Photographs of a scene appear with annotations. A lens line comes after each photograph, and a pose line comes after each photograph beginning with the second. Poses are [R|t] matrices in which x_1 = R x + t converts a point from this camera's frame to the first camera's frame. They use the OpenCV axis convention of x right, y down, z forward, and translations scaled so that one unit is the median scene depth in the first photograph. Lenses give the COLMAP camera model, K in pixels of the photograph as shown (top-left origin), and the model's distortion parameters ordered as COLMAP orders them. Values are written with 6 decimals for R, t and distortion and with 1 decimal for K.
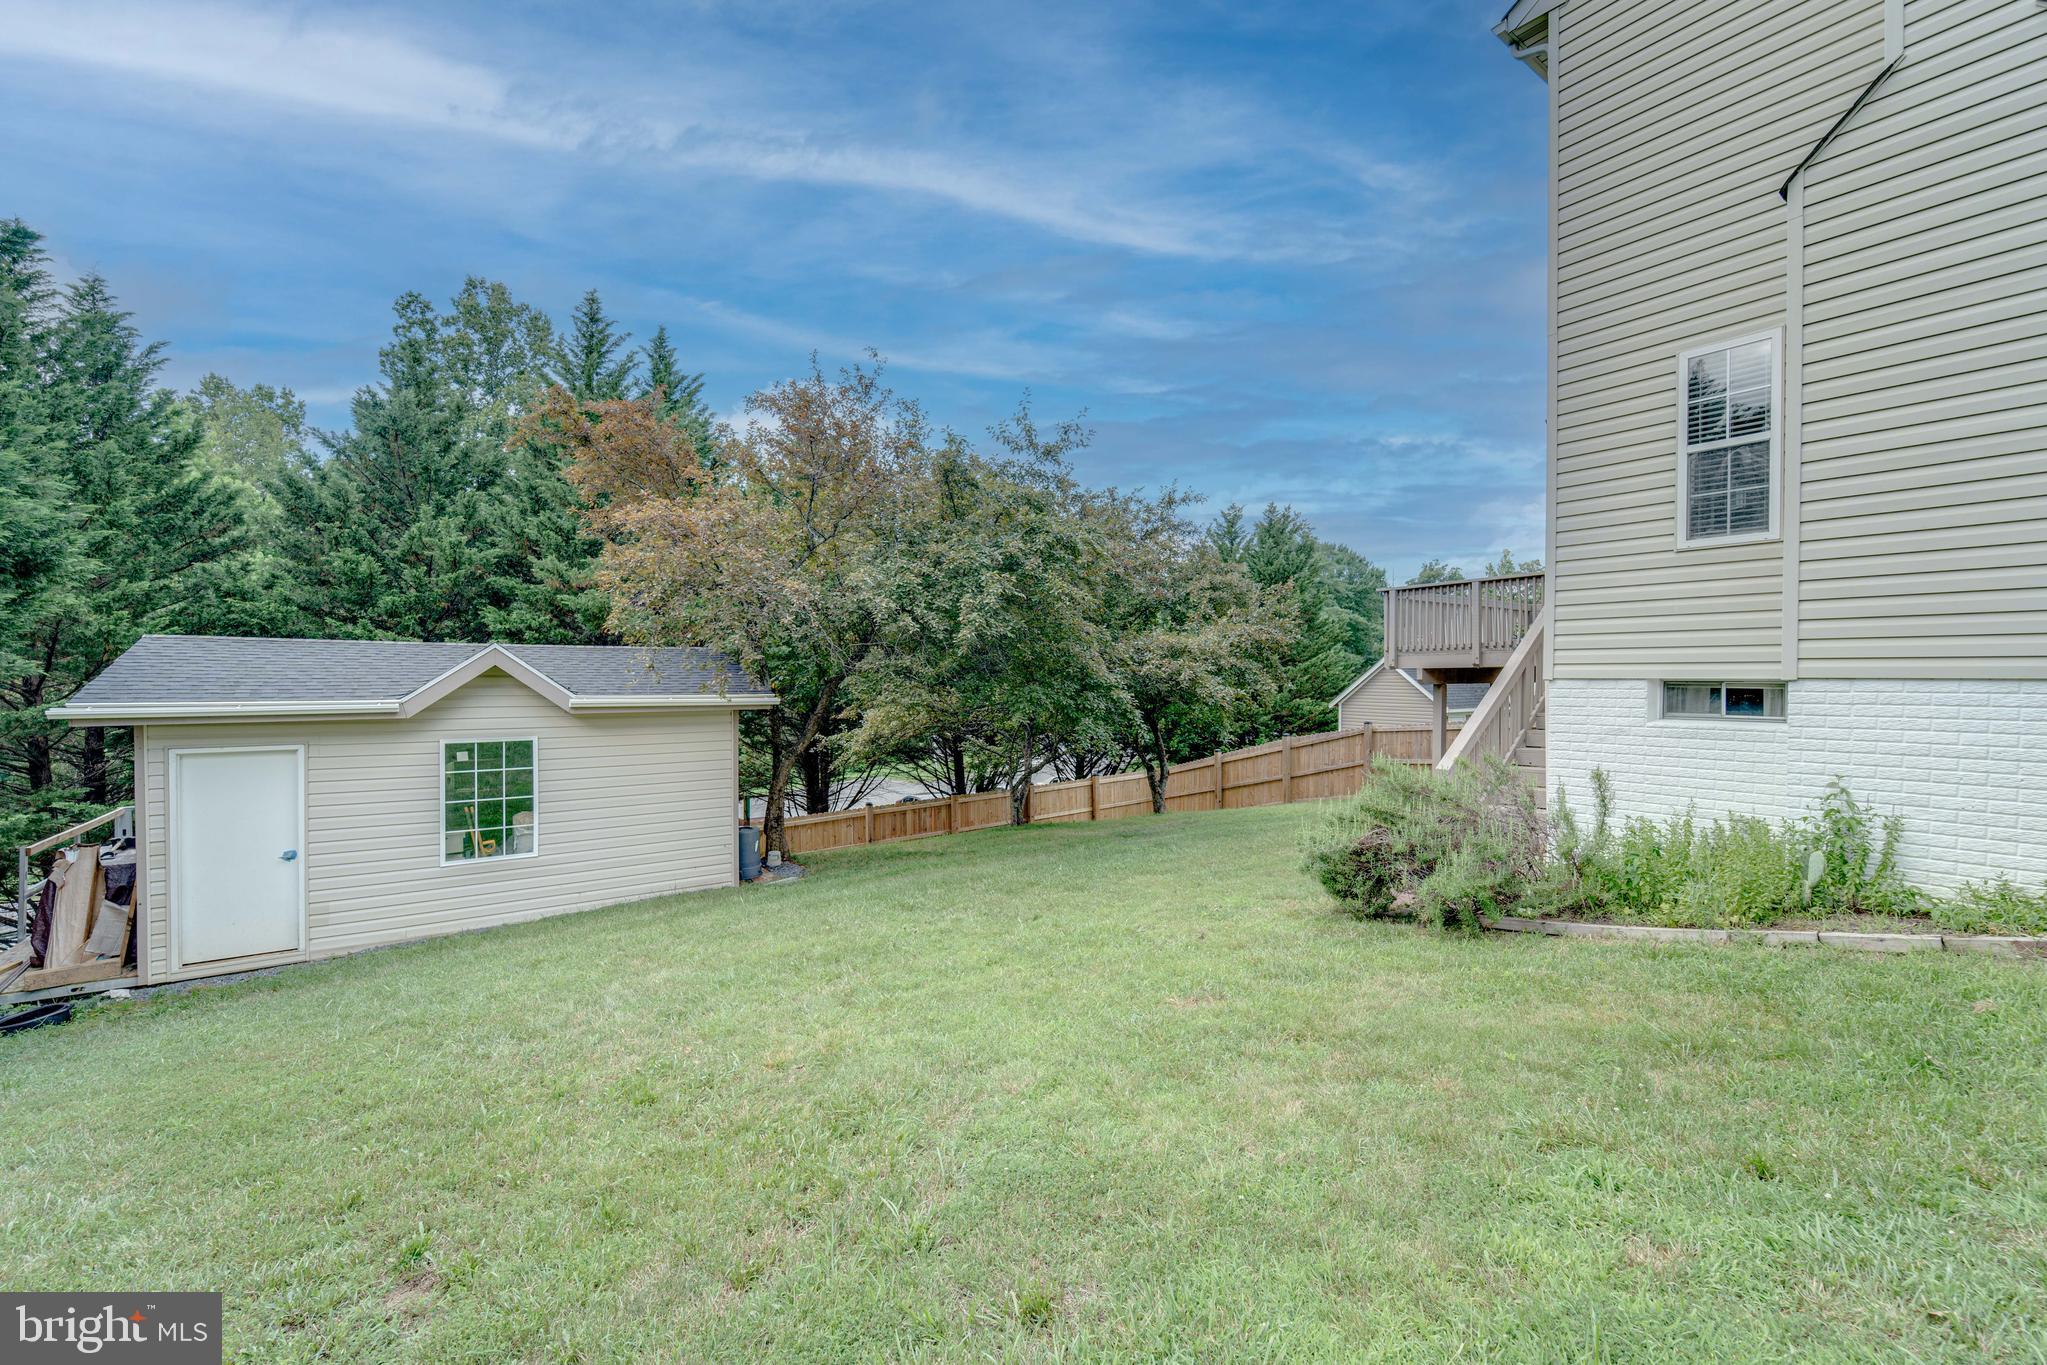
lens RADIAL K [[820.3, 0, 1023.5], [0, 820.3, 682.5], [0, 0, 1]] dist [0.011057, -0.000021]
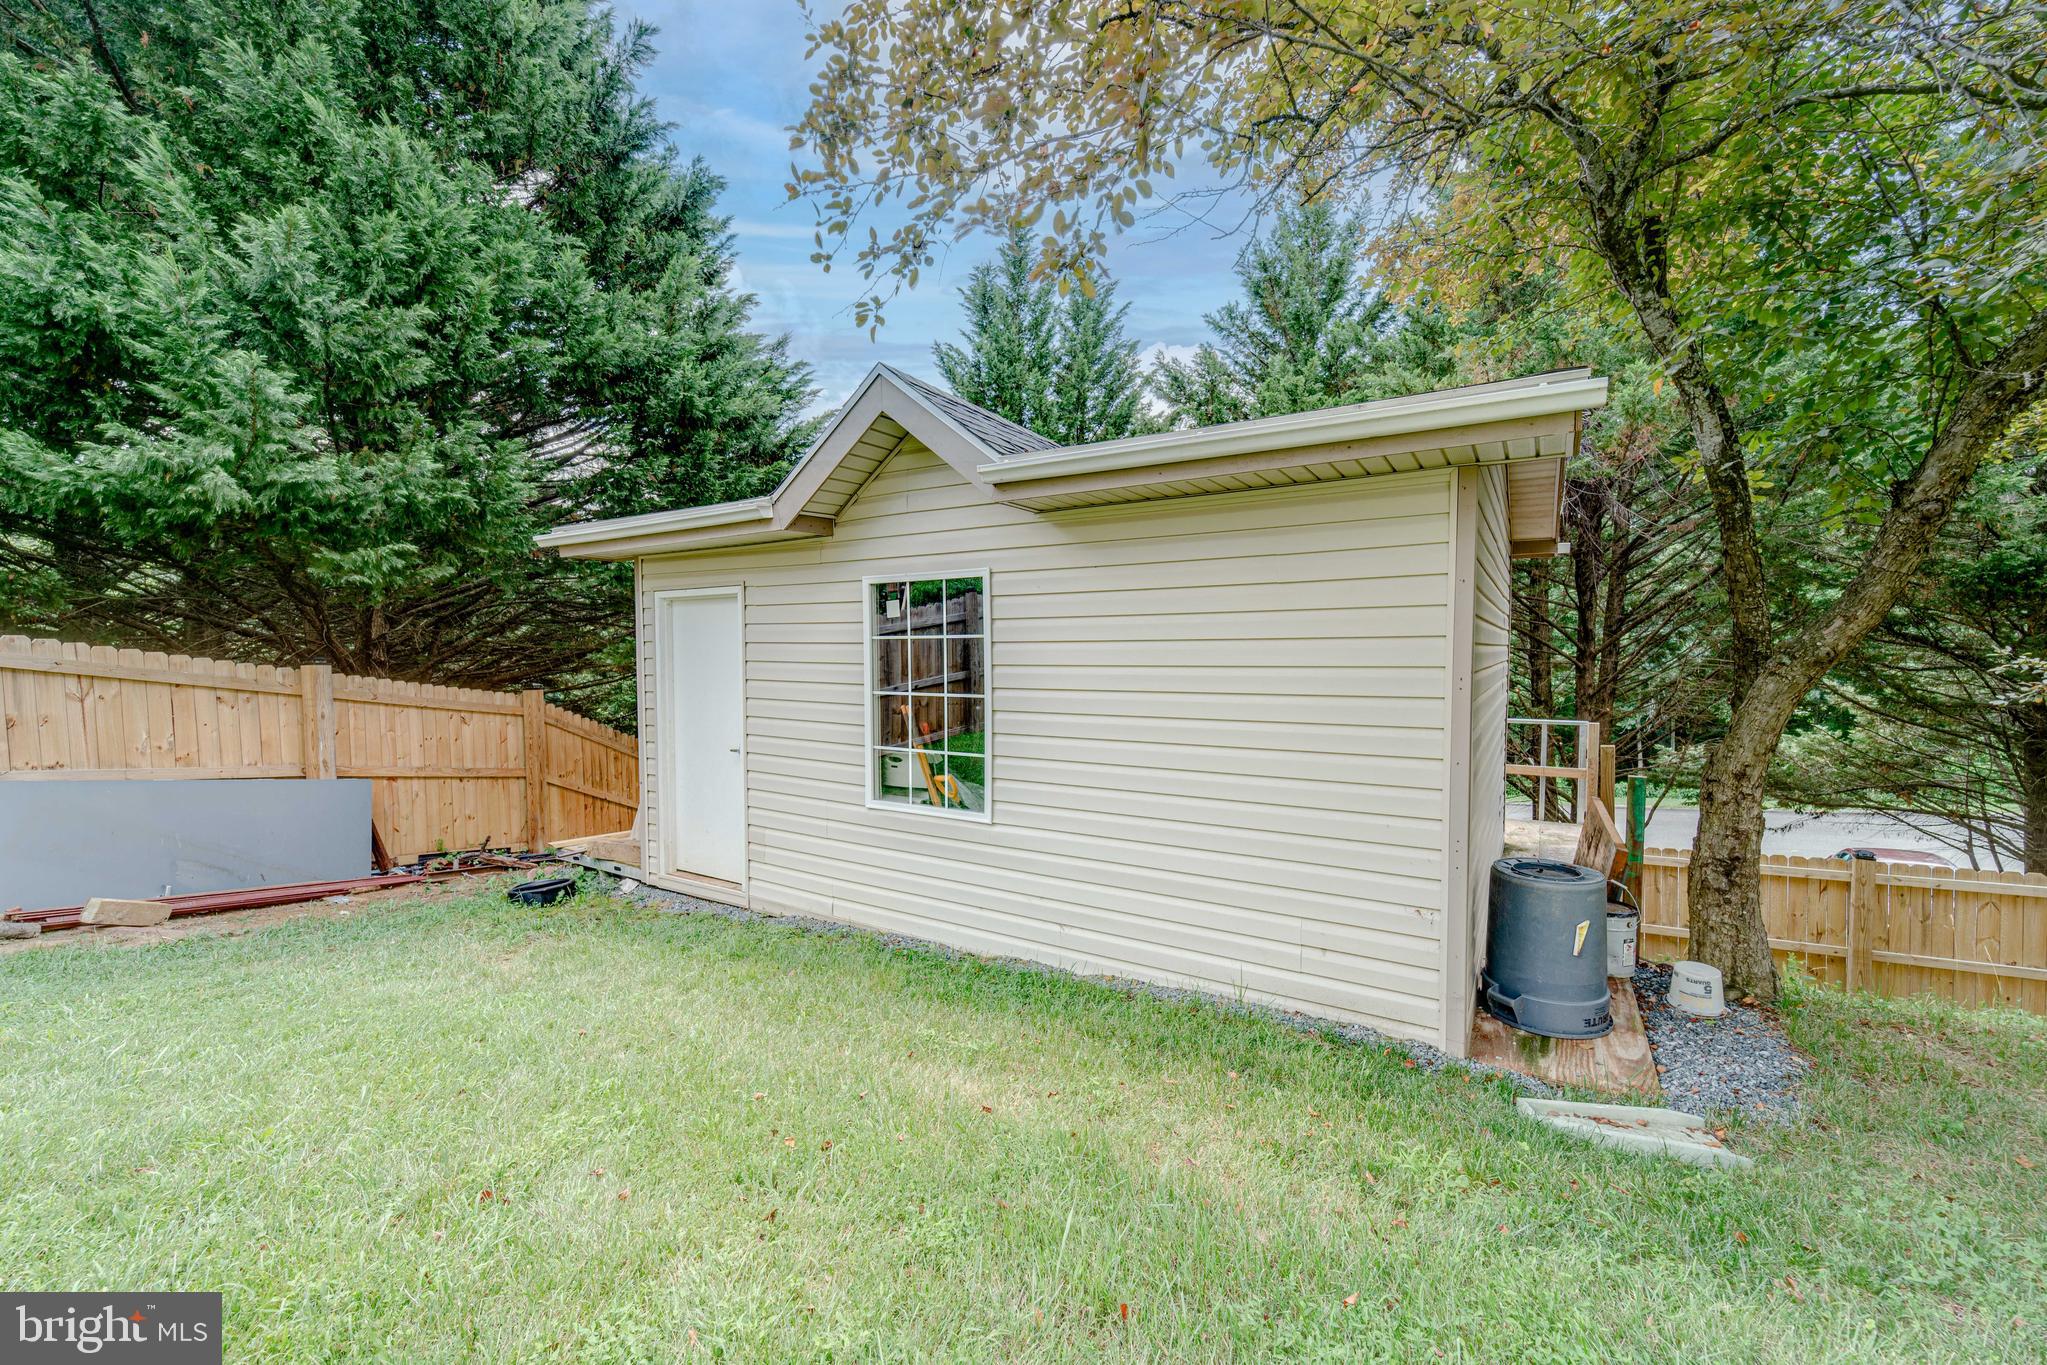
lens RADIAL K [[820.3, 0, 1023.5], [0, 820.3, 682.5], [0, 0, 1]] dist [0.011057, -0.000021]
pose [[0.376486, 0.025481, -0.926072, -0.152943], [0.001278, 0.999606, 0.028024, 0.122217], [0.926421, -0.011734, 0.376305, 0.868687]]
